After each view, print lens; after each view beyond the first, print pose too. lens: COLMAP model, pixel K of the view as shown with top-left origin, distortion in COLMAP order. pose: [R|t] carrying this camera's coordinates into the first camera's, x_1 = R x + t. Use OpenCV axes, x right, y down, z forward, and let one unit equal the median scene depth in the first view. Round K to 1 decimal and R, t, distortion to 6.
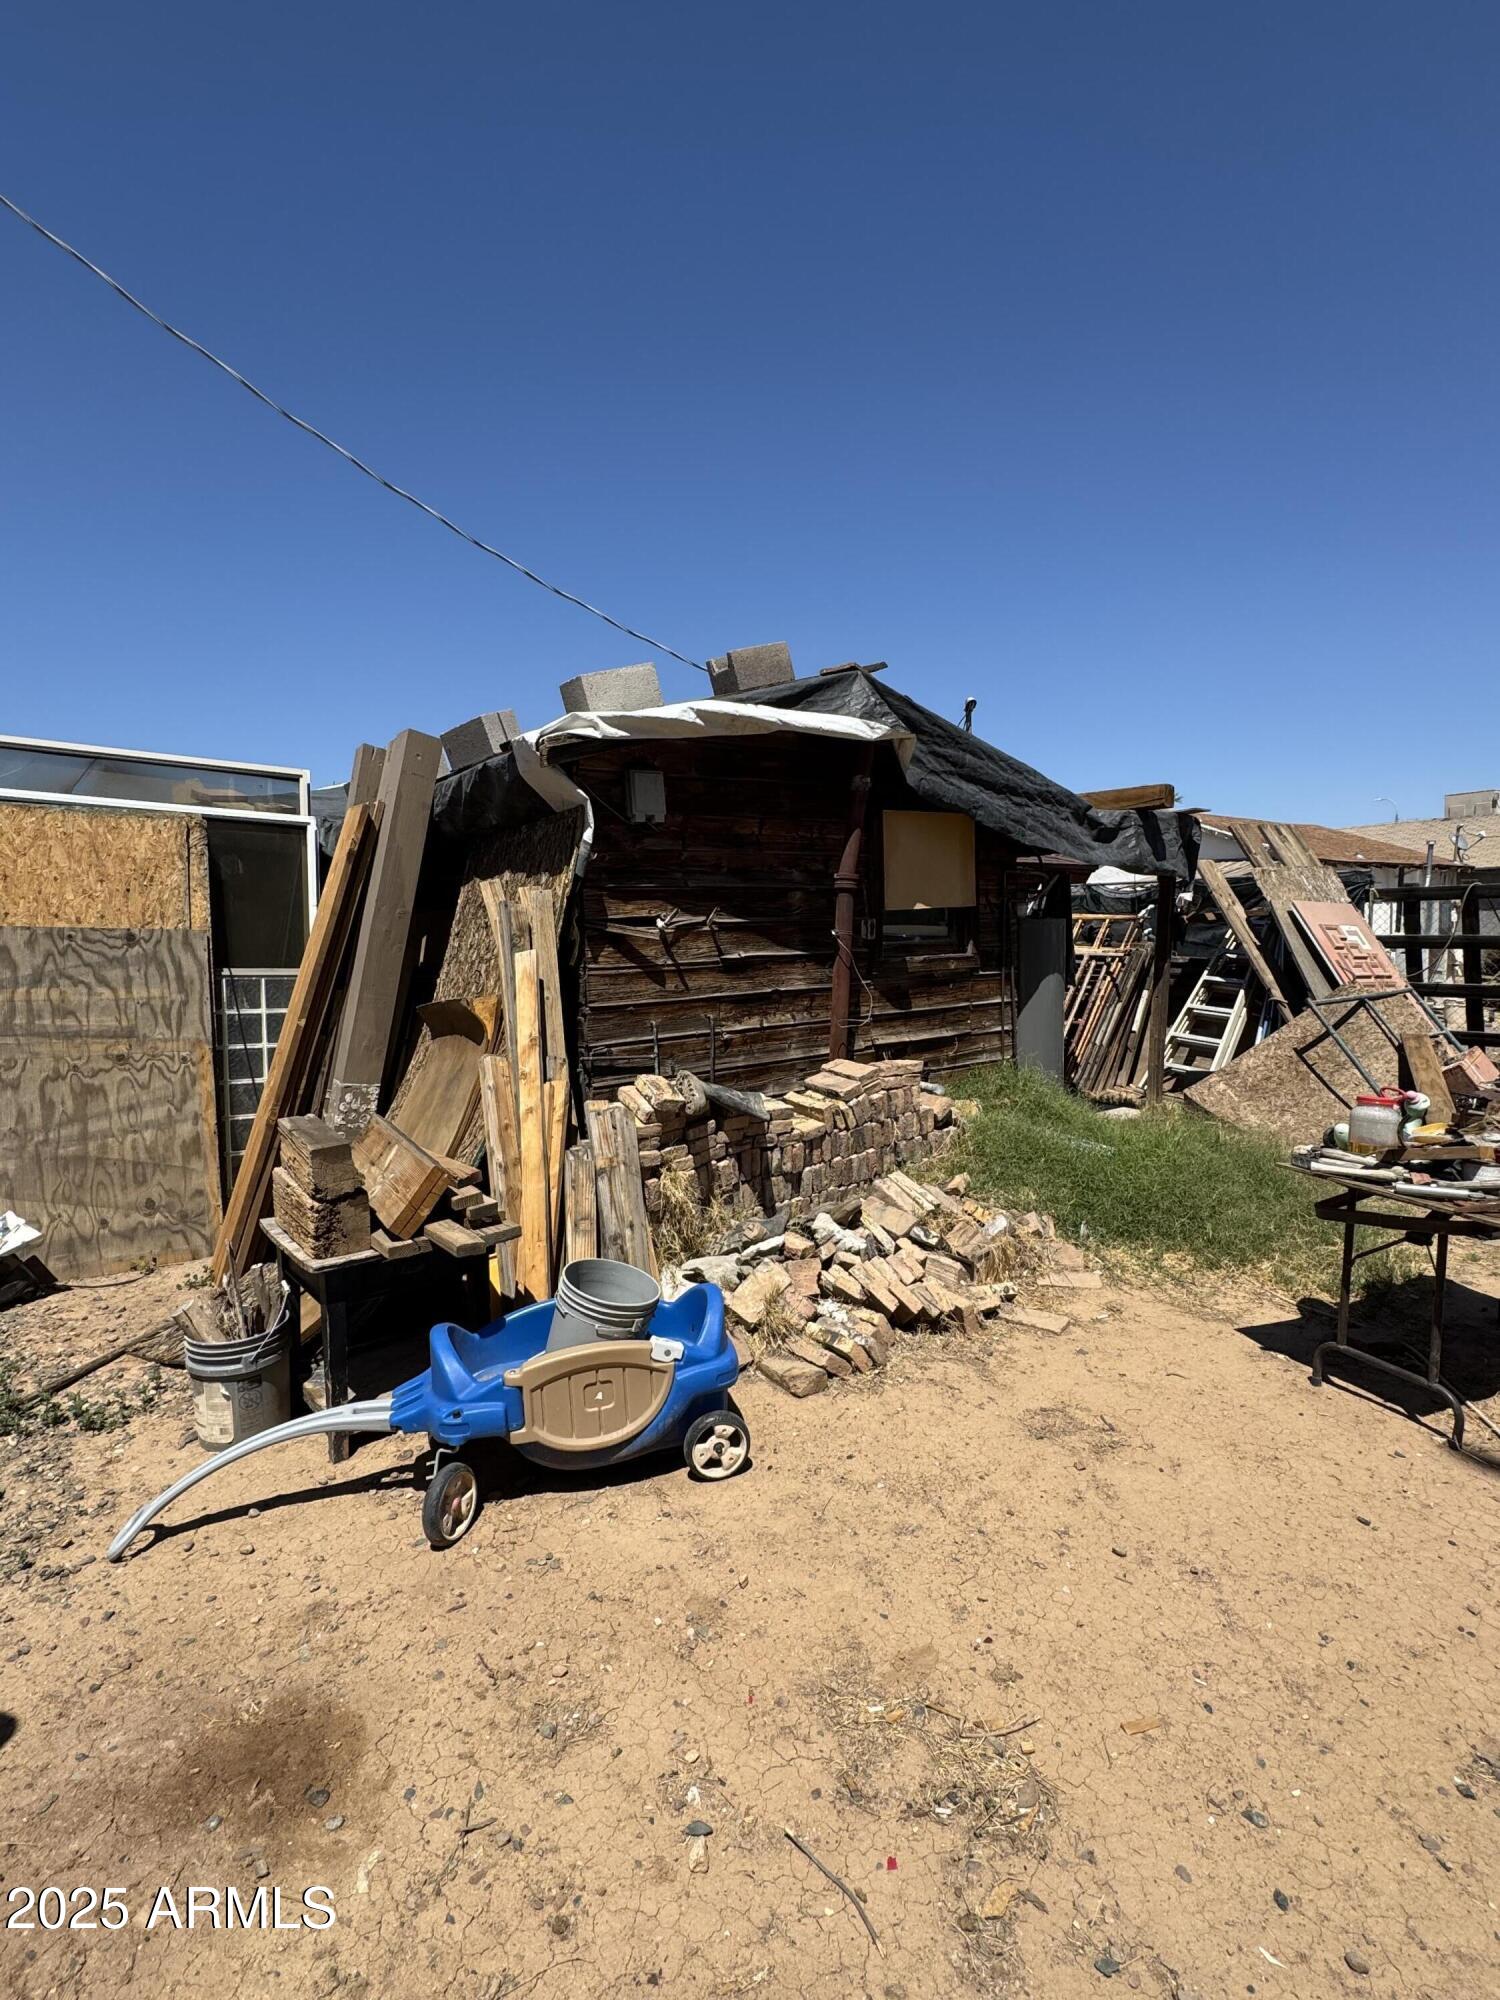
lens RADIAL K [[975.3, 0, 758.3], [0, 975.3, 994.7], [0, 0, 1]] dist [-0.002968, 0.001561]
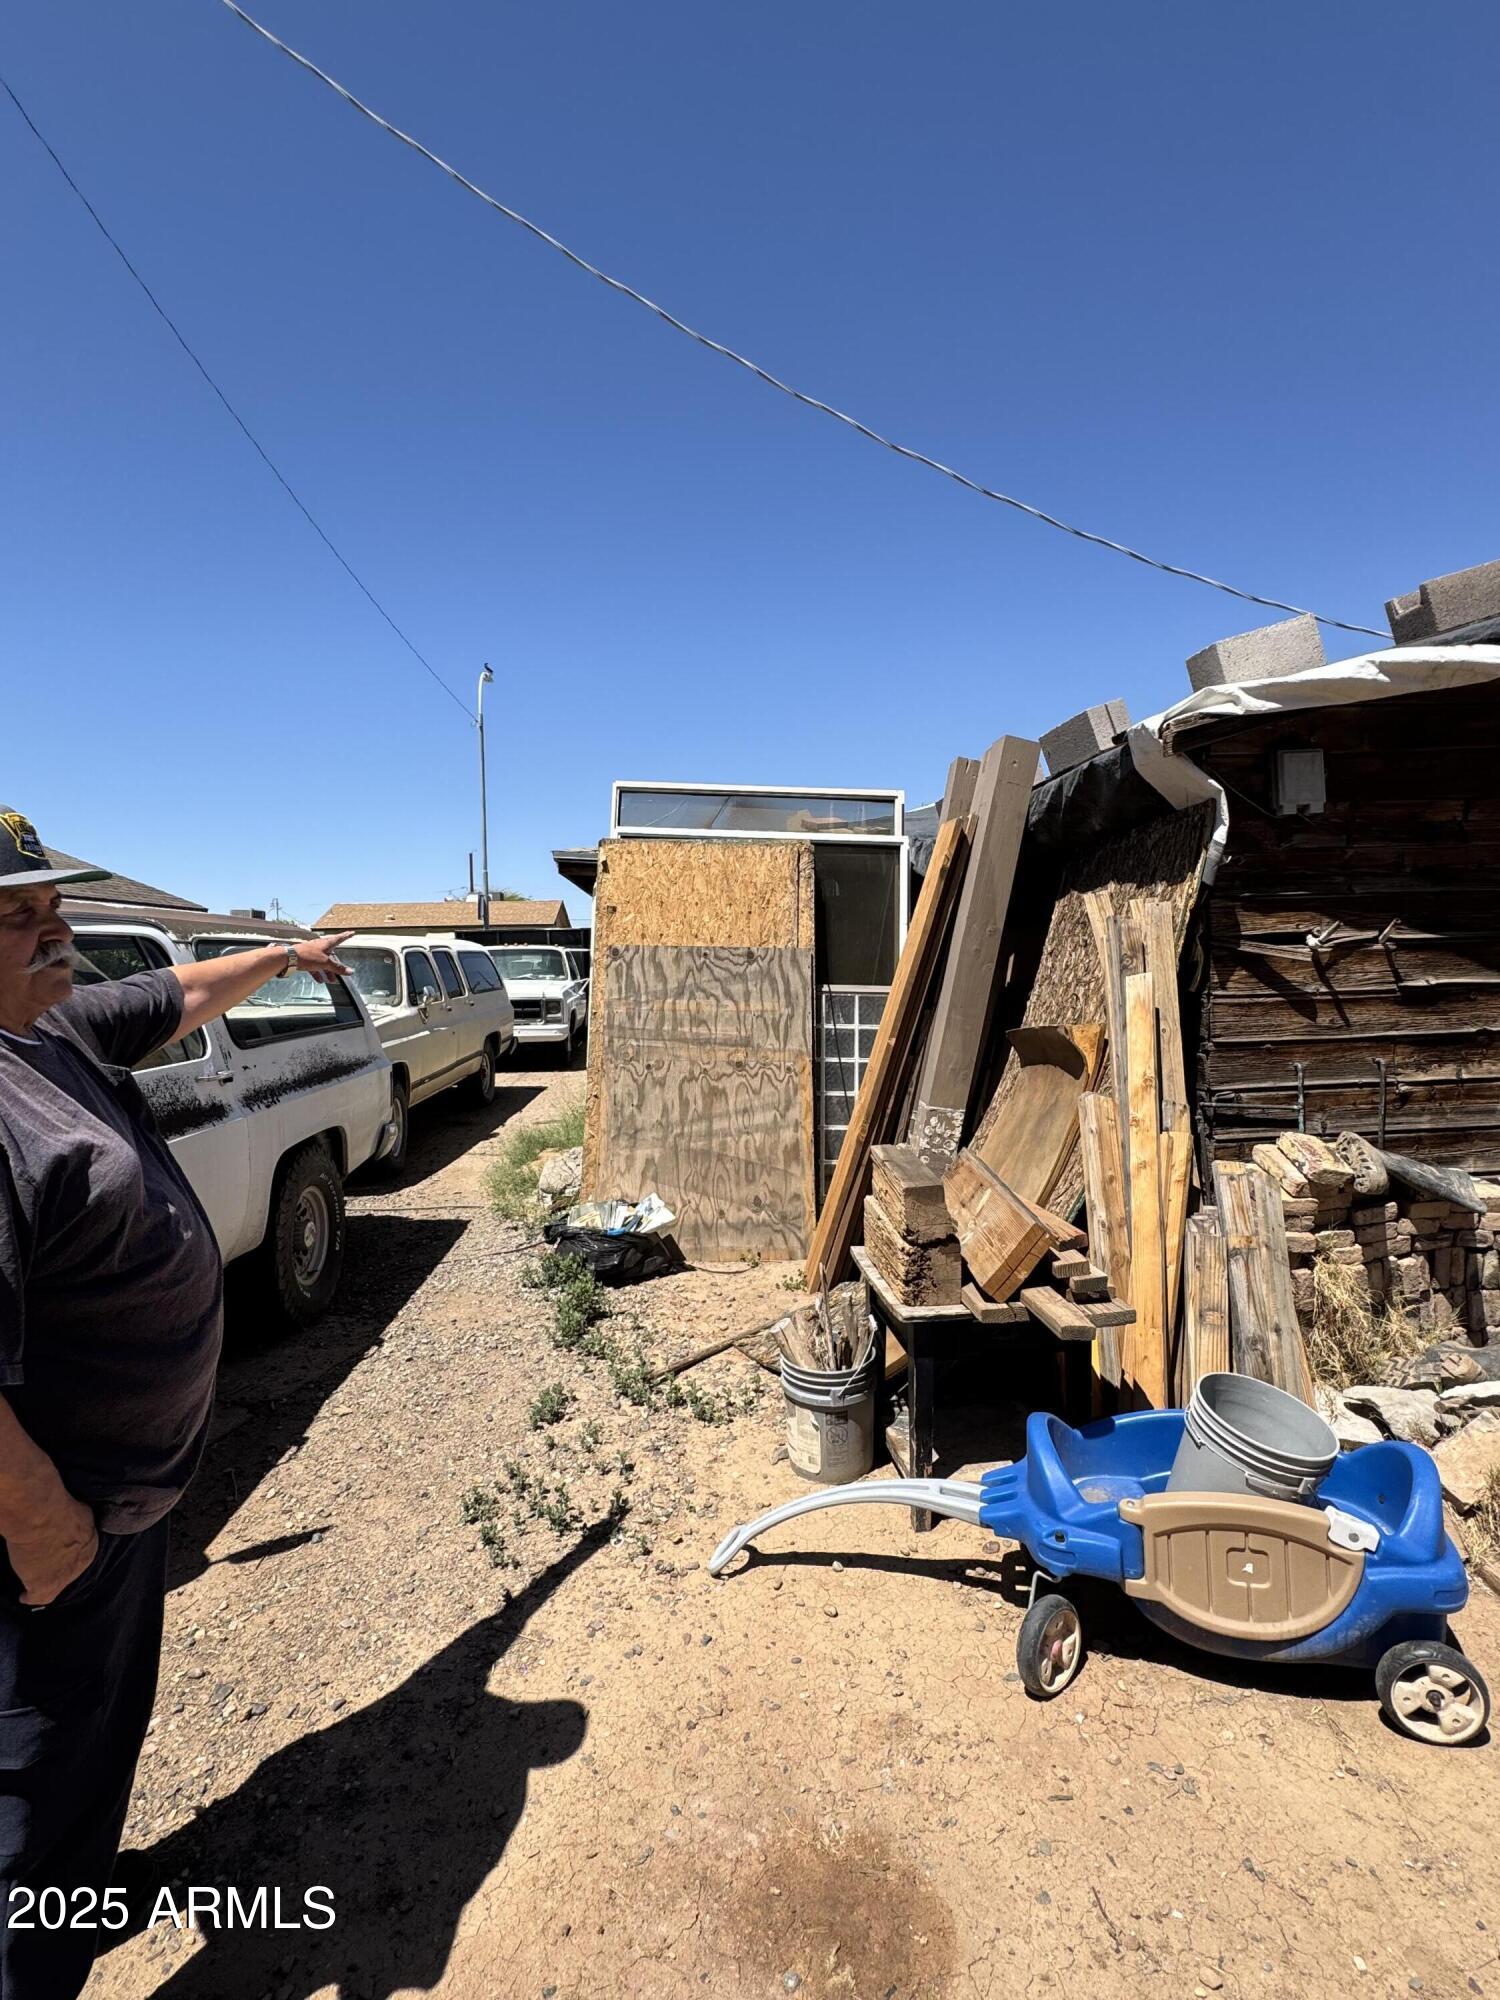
lens RADIAL K [[975.3, 0, 758.3], [0, 975.3, 994.7], [0, 0, 1]] dist [-0.002968, 0.001561]
pose [[0.844376, 0.024526, -0.535189, -0.060709], [-0.032681, 0.999449, -0.005761, -0.010795], [0.534753, 0.022355, 0.844713, 0.099116]]
